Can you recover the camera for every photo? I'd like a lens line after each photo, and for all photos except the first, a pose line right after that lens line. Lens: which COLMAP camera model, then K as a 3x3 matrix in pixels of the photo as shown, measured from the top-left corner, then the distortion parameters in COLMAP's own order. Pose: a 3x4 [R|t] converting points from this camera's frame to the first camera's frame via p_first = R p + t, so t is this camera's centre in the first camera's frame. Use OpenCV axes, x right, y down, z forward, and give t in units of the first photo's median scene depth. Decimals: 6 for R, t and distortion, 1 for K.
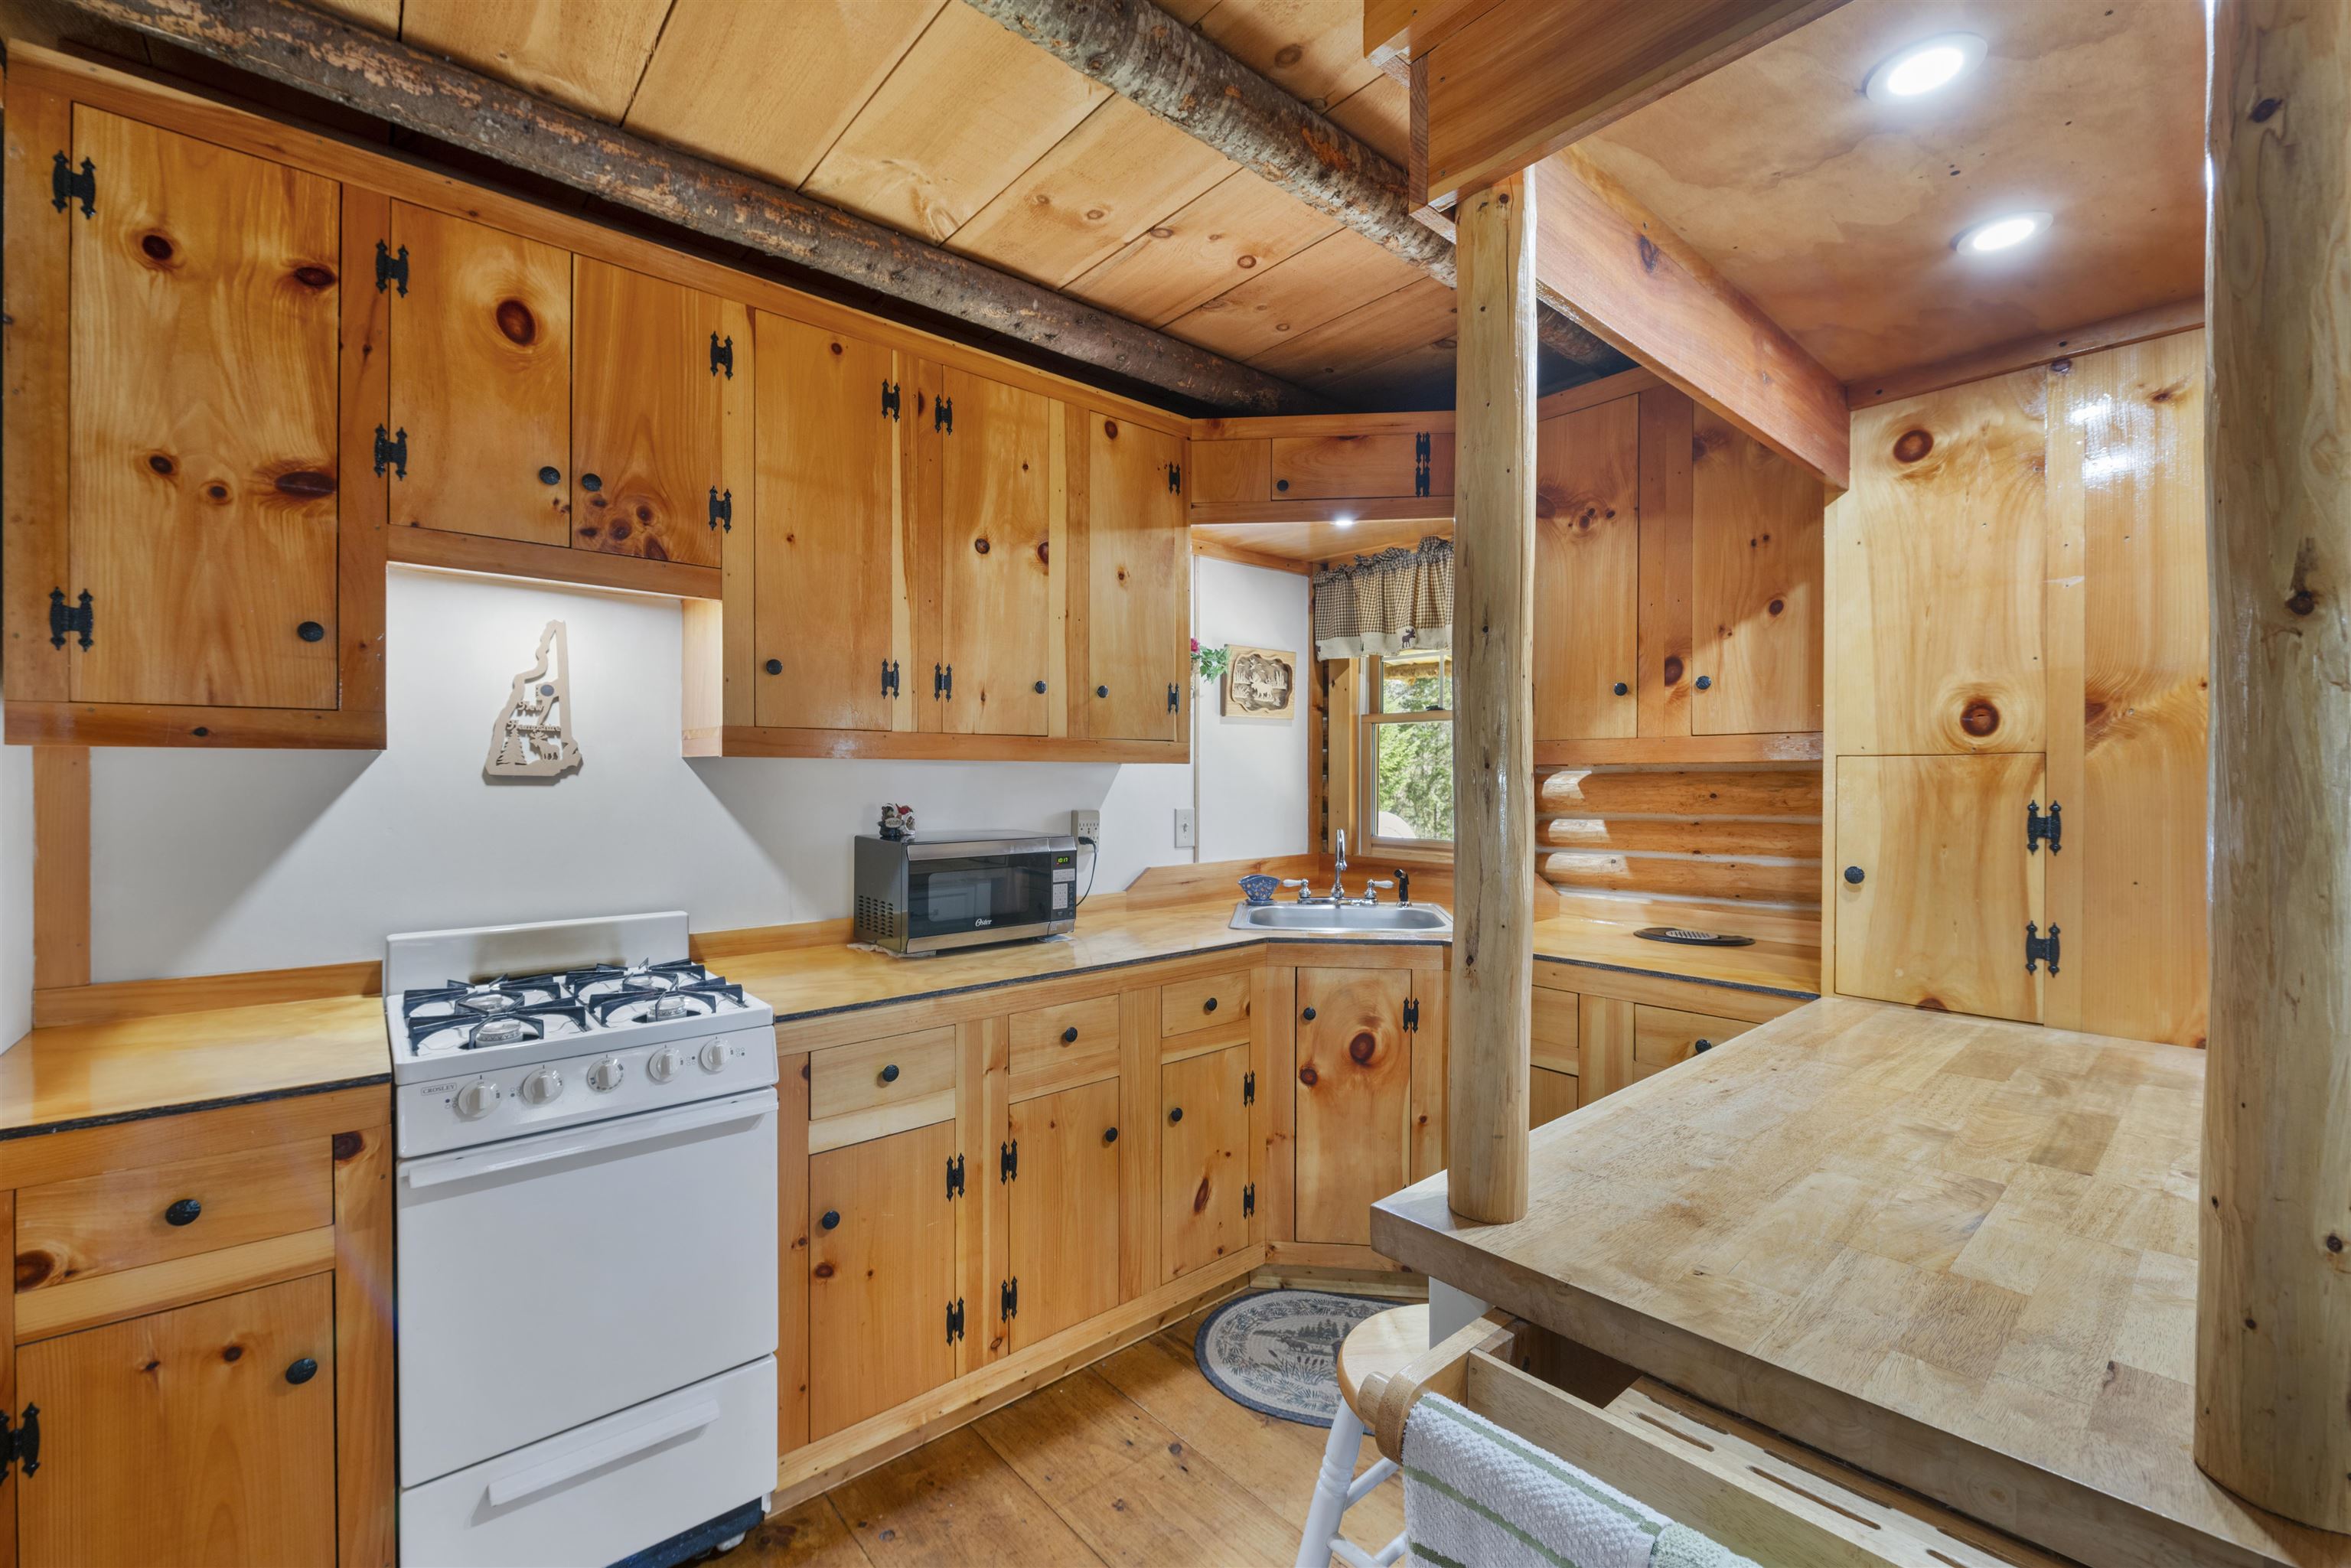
lens RADIAL K [[963.0, 0, 1168.7], [0, 963.0, 778.0], [0, 0, 1]] dist [-0.009768, -0.000394]
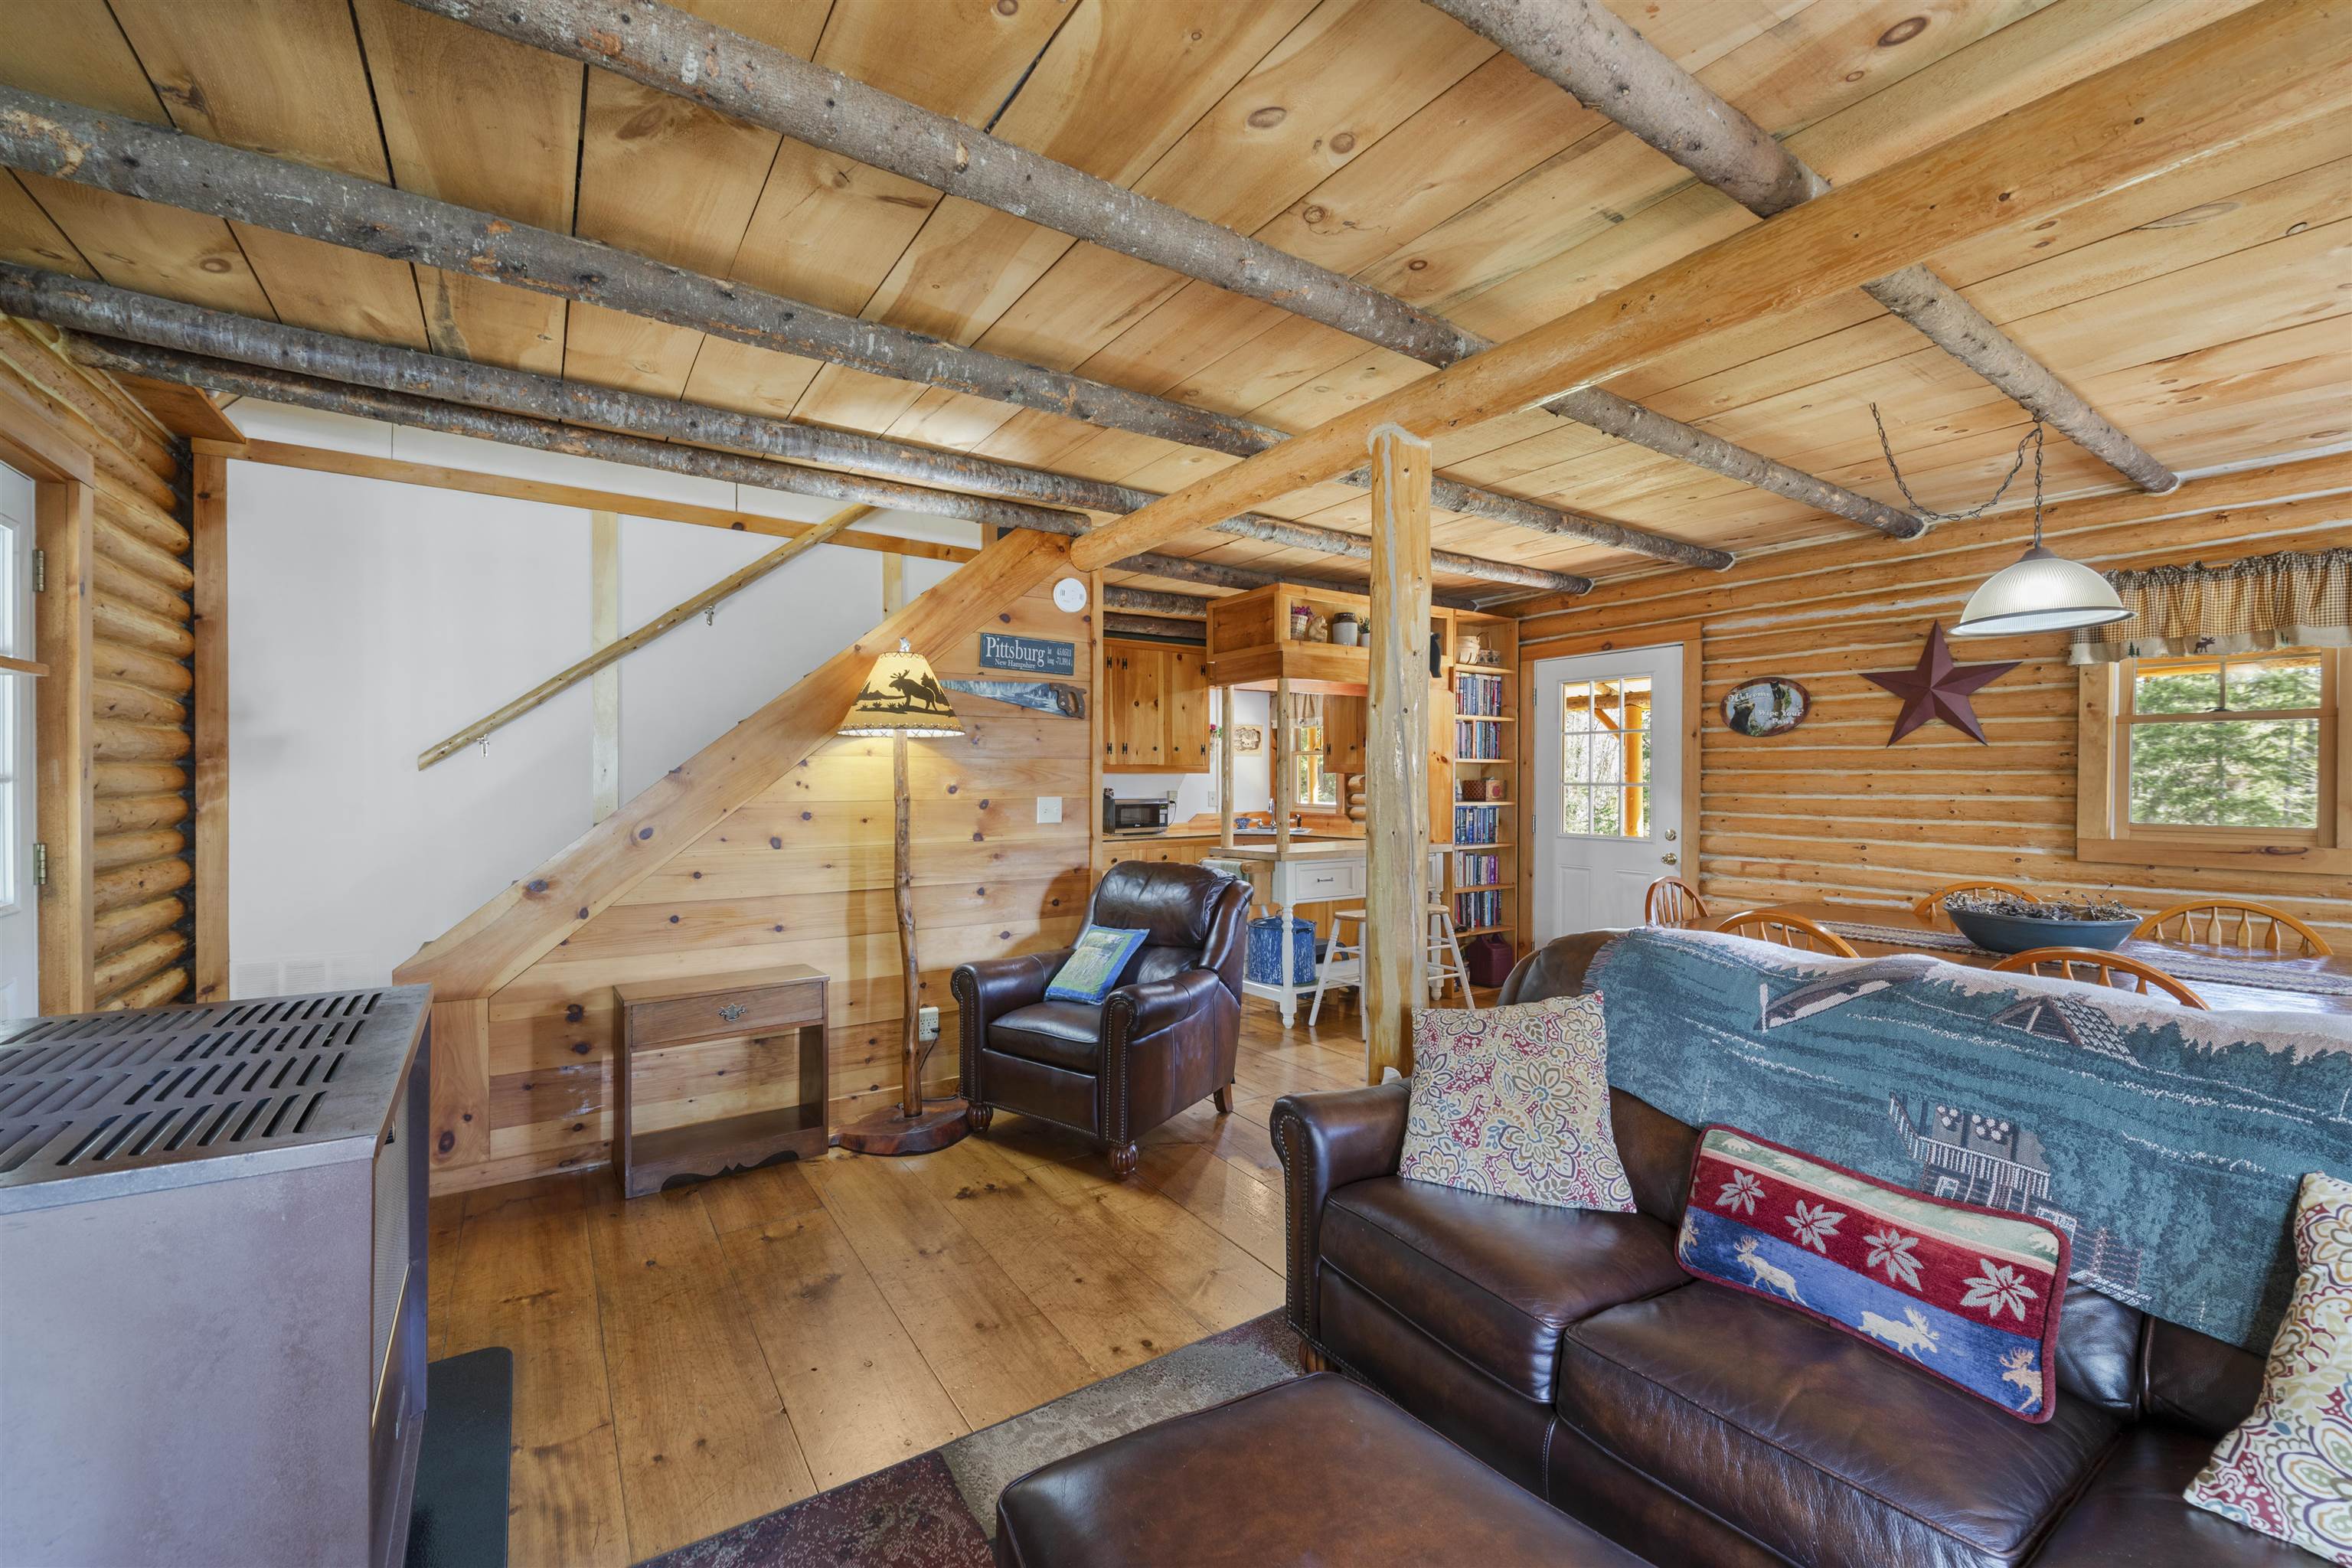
lens RADIAL K [[946.9, 0, 1172.2], [0, 946.9, 784.4], [0, 0, 1]] dist [-0.006564, -0.000890]
pose [[0.993026, -0.002901, -0.117859, 0.316093], [0.003546, 0.999980, 0.005264, 0.002430], [0.117841, -0.005645, 0.993016, -2.286395]]
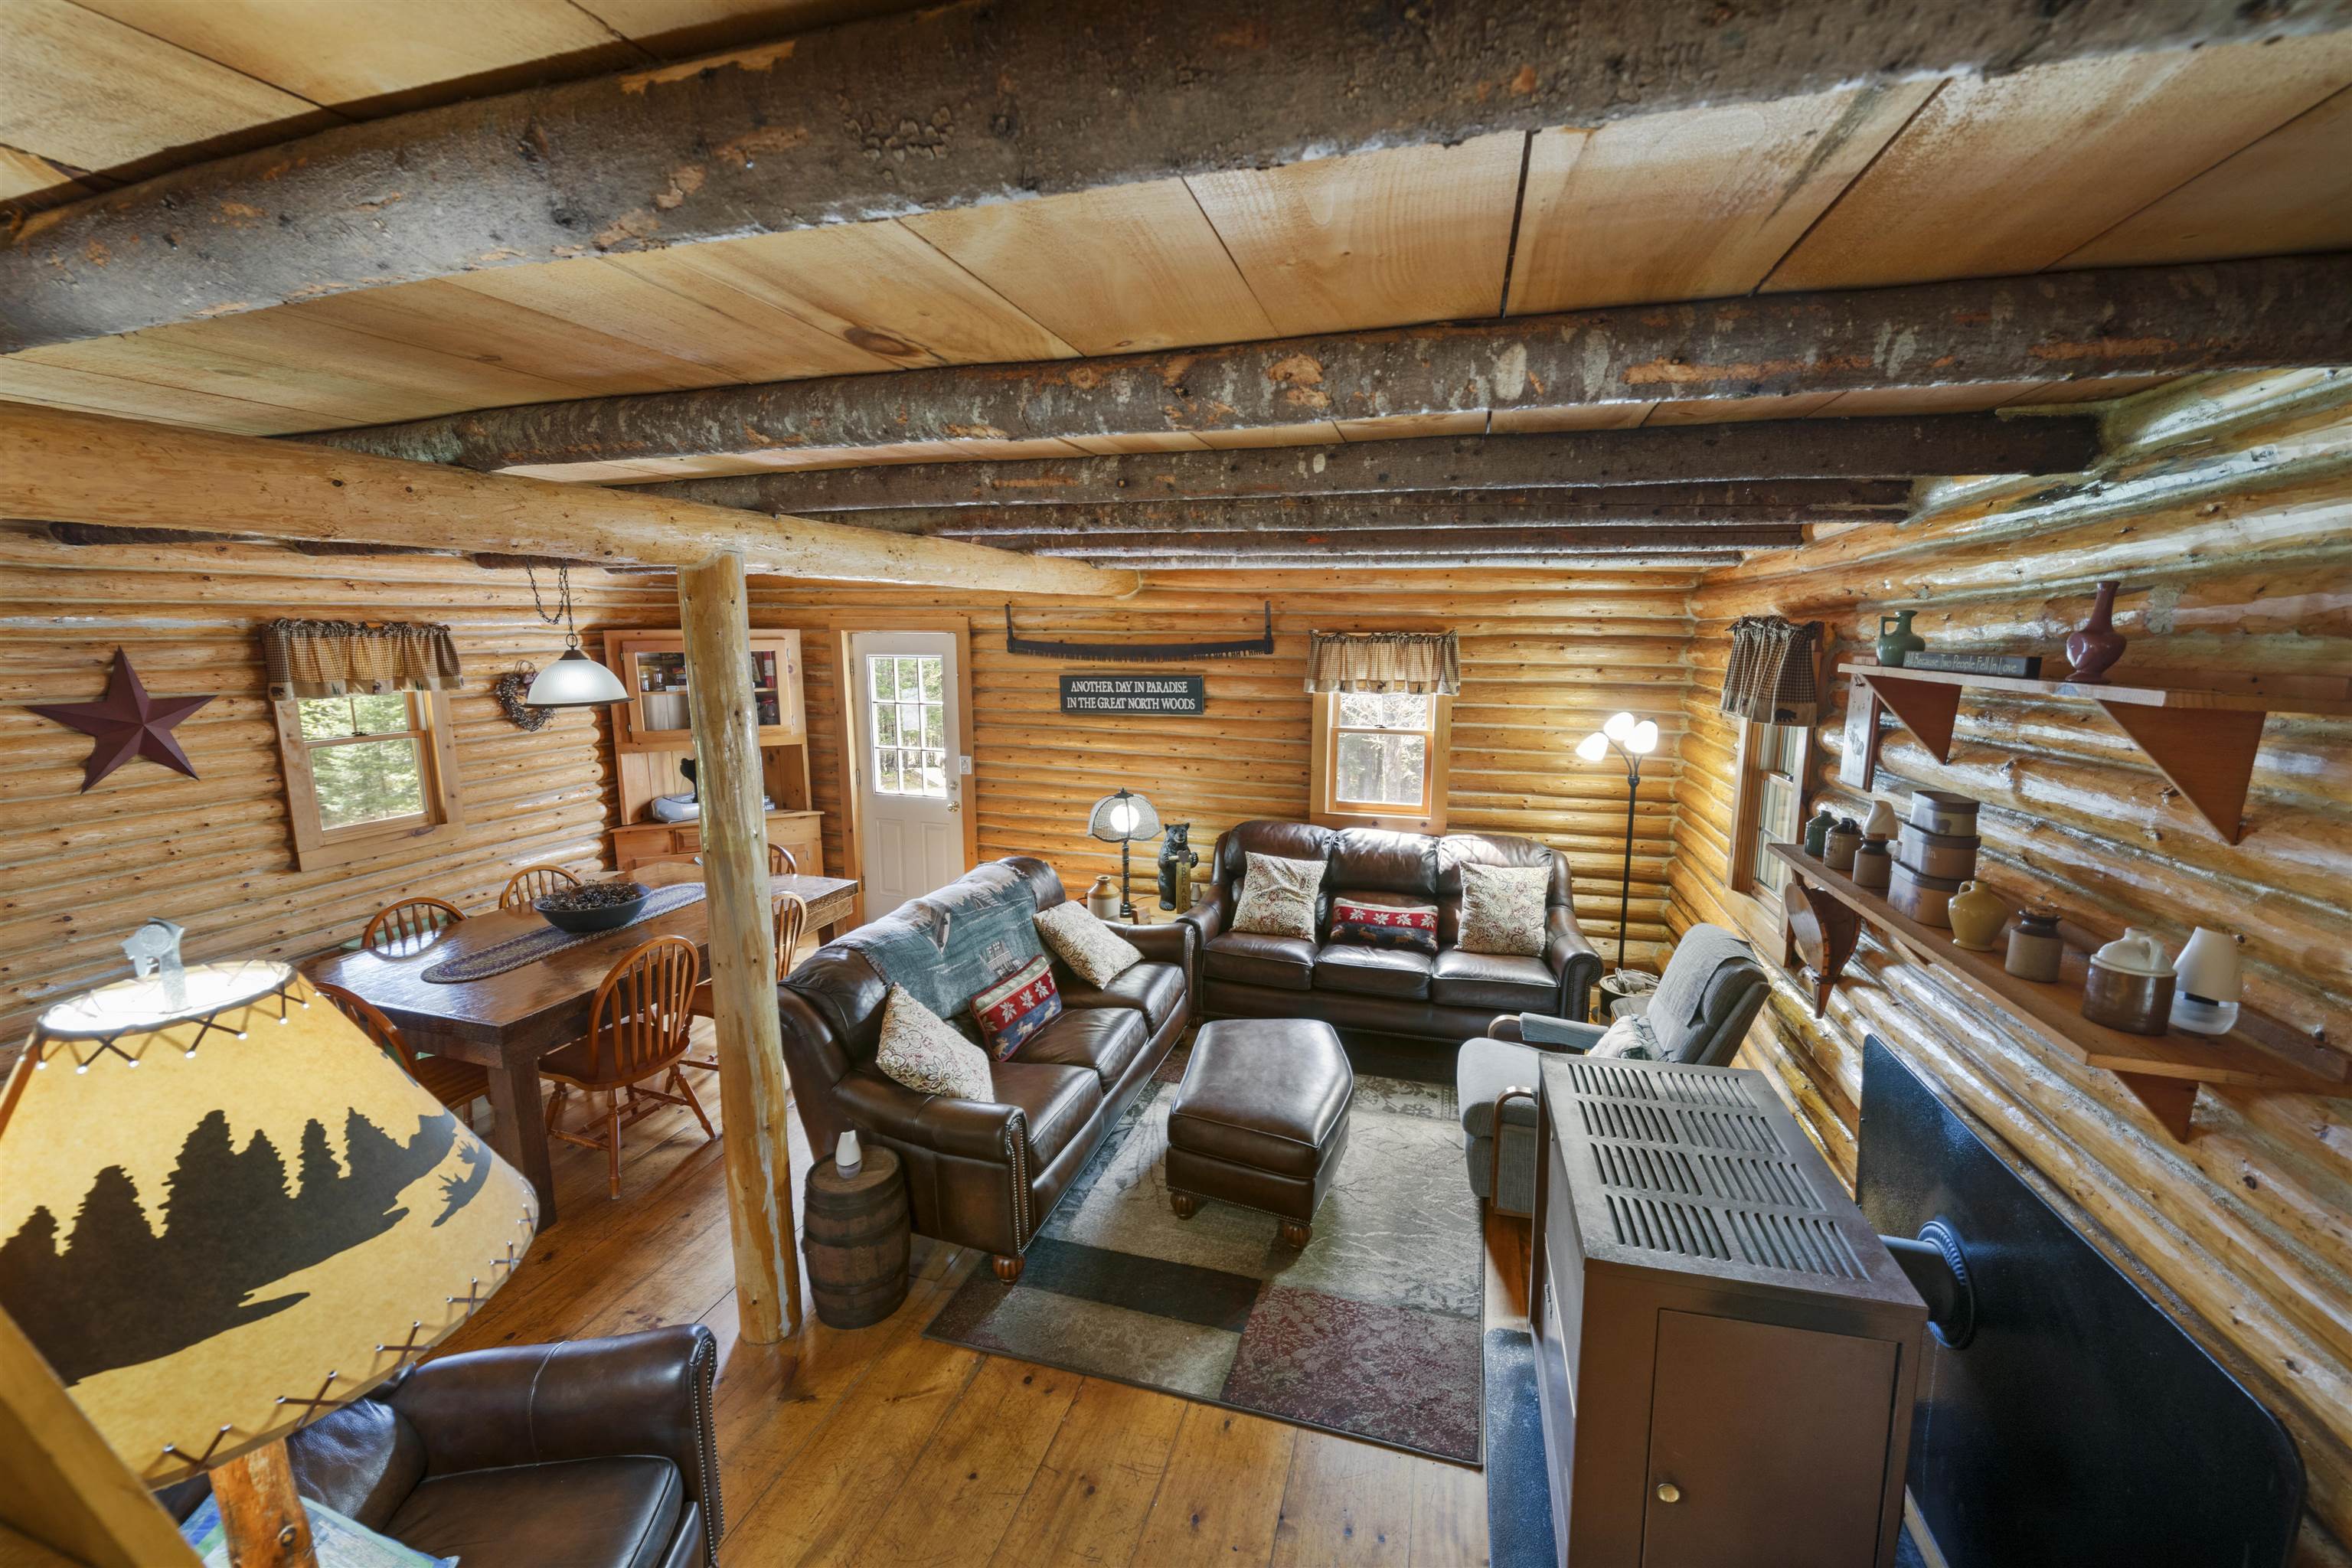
lens RADIAL K [[946.9, 0, 1172.2], [0, 946.9, 784.4], [0, 0, 1]] dist [-0.006564, -0.000890]
pose [[-0.538086, -0.141163, 0.830985, -0.957645], [0.003166, 0.985531, 0.169466, -0.390506], [-0.842884, 0.093818, -0.529854, -0.718394]]
